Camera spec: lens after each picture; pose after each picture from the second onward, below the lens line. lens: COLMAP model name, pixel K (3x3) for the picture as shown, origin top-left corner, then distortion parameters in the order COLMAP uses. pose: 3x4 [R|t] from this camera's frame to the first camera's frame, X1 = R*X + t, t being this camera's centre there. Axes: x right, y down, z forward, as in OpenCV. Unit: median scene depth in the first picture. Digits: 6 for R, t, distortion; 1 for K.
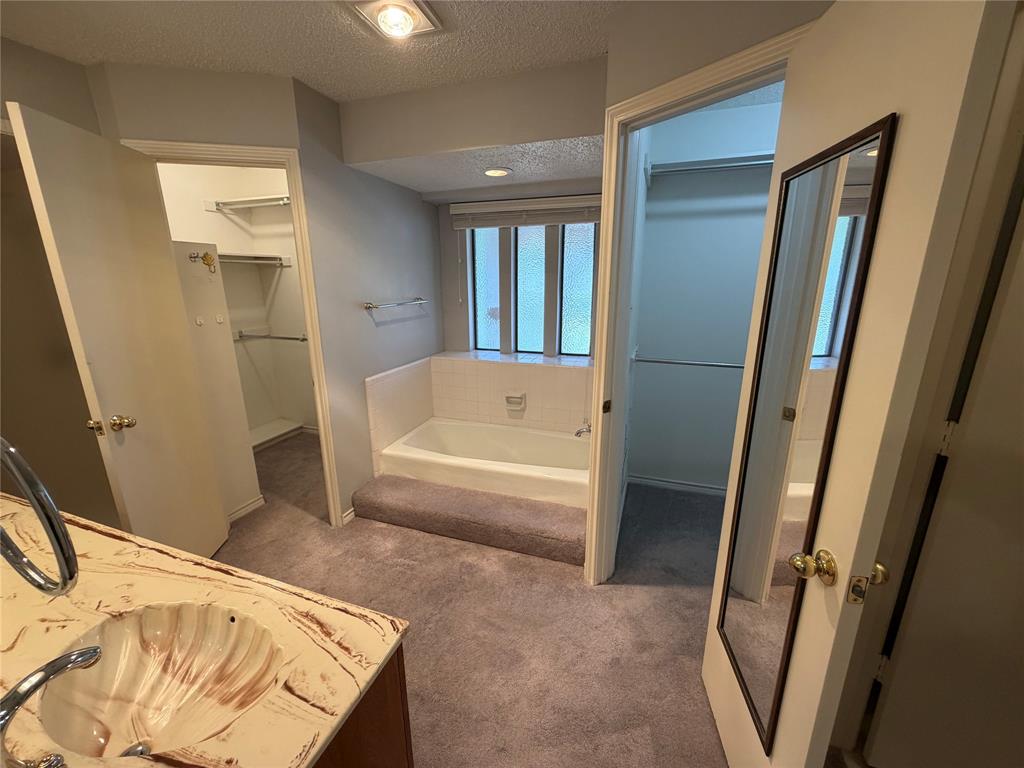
lens RADIAL K [[408.2, 0, 512.1], [0, 408.2, 386.9], [0, 0, 1]] dist [0.001797, -0.000411]
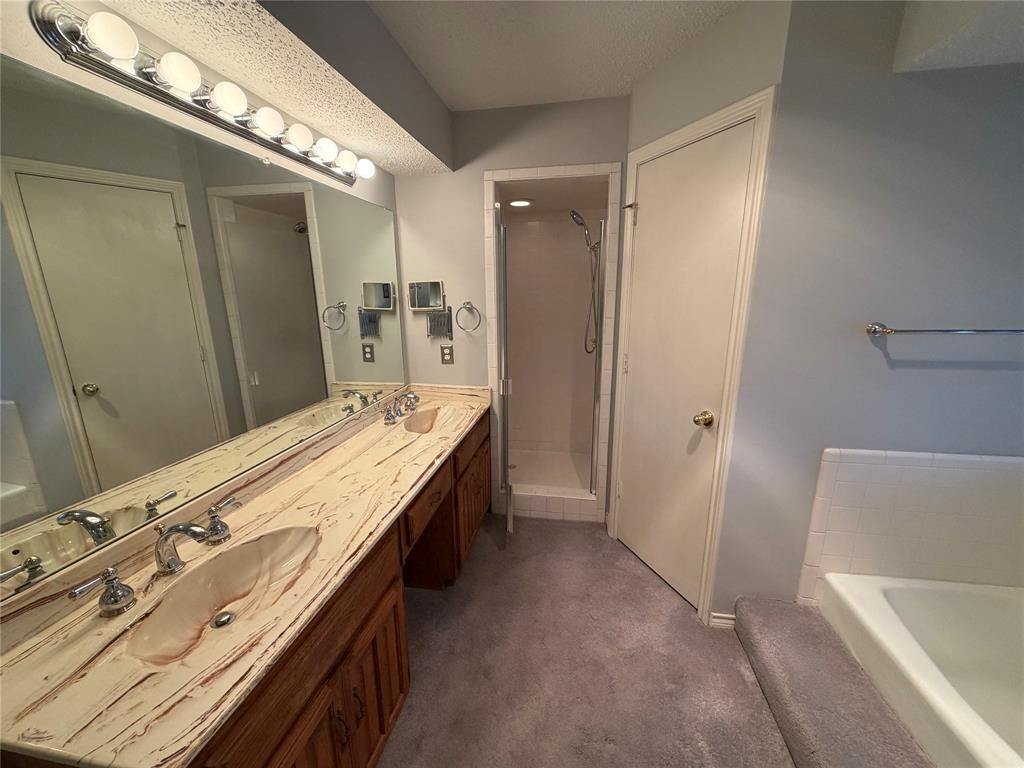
lens RADIAL K [[408.2, 0, 516.7], [0, 408.2, 387.4], [0, 0, 1]] dist [0.001797, -0.000411]
pose [[0.164926, 0.231534, -0.958745, 0.111347], [-0.243643, 0.951495, 0.187871, -0.100985], [0.955739, 0.202606, 0.213338, 0.403881]]
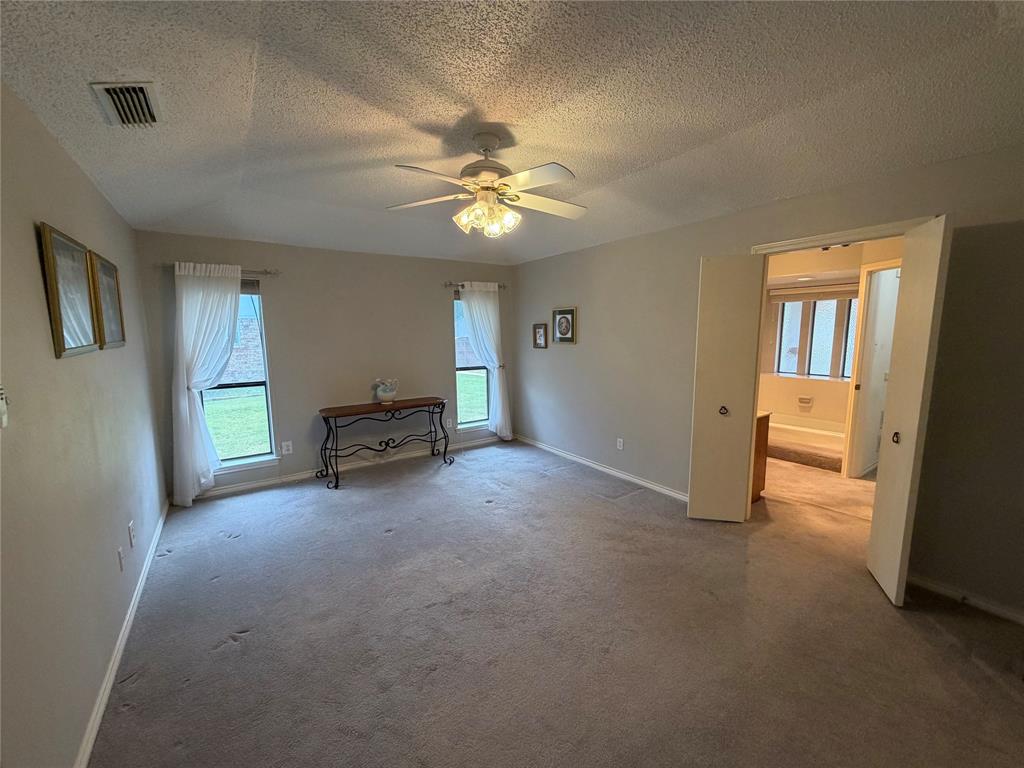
lens RADIAL K [[408.2, 0, 503.9], [0, 408.2, 381.4], [0, 0, 1]] dist [0.001797, -0.000411]
pose [[0.802789, 0.073304, -0.591740, 0.000728], [-0.152119, 0.984753, -0.084384, 0.309976], [0.576533, 0.157758, 0.801700, -1.180425]]
